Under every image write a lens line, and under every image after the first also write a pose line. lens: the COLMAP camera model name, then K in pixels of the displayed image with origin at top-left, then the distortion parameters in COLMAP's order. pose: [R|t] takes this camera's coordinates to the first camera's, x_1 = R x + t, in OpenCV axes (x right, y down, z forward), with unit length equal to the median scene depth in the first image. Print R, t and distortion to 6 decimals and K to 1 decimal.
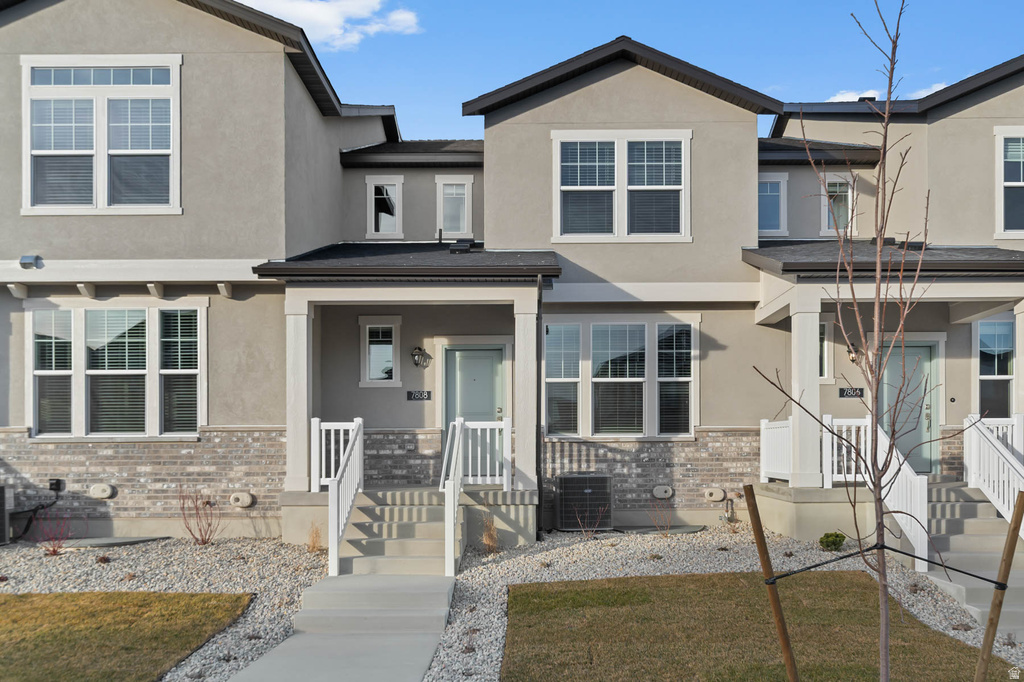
lens RADIAL K [[793.3, 0, 512.0], [0, 793.3, 340.6], [0, 0, 1]] dist [0.001478, 0.001575]
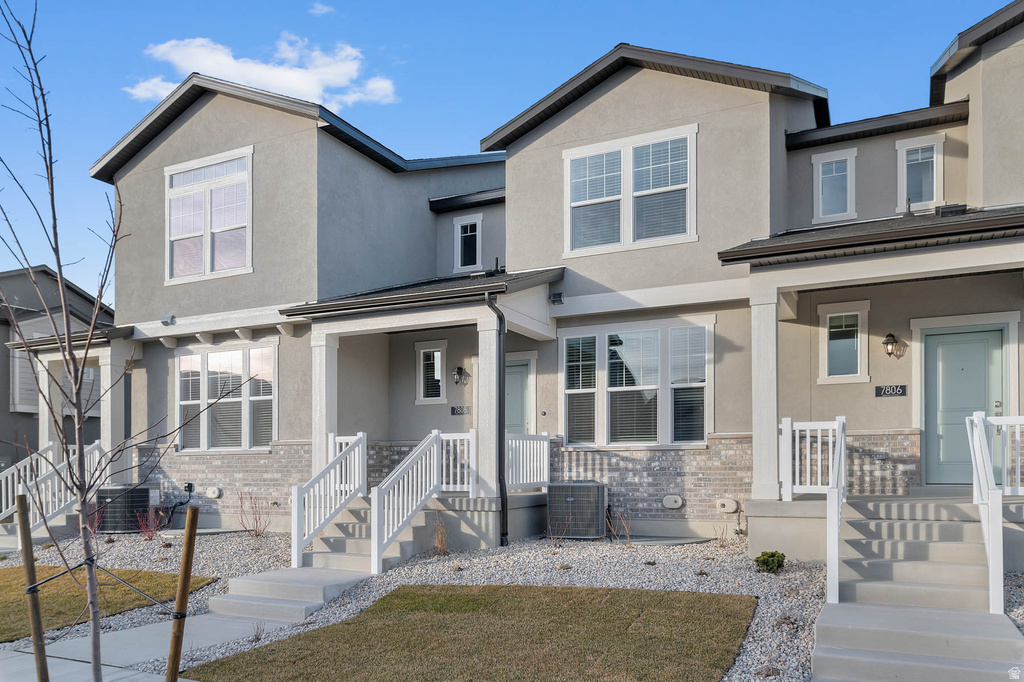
lens RADIAL K [[711.8, 0, 512.1], [0, 711.8, 364.4], [0, 0, 1]] dist [0.002390, 0.001403]
pose [[0.911120, -0.059183, -0.407871, 0.374820], [0.061164, 0.998094, -0.008197, 0.018243], [0.407578, -0.017479, 0.913003, 0.127839]]
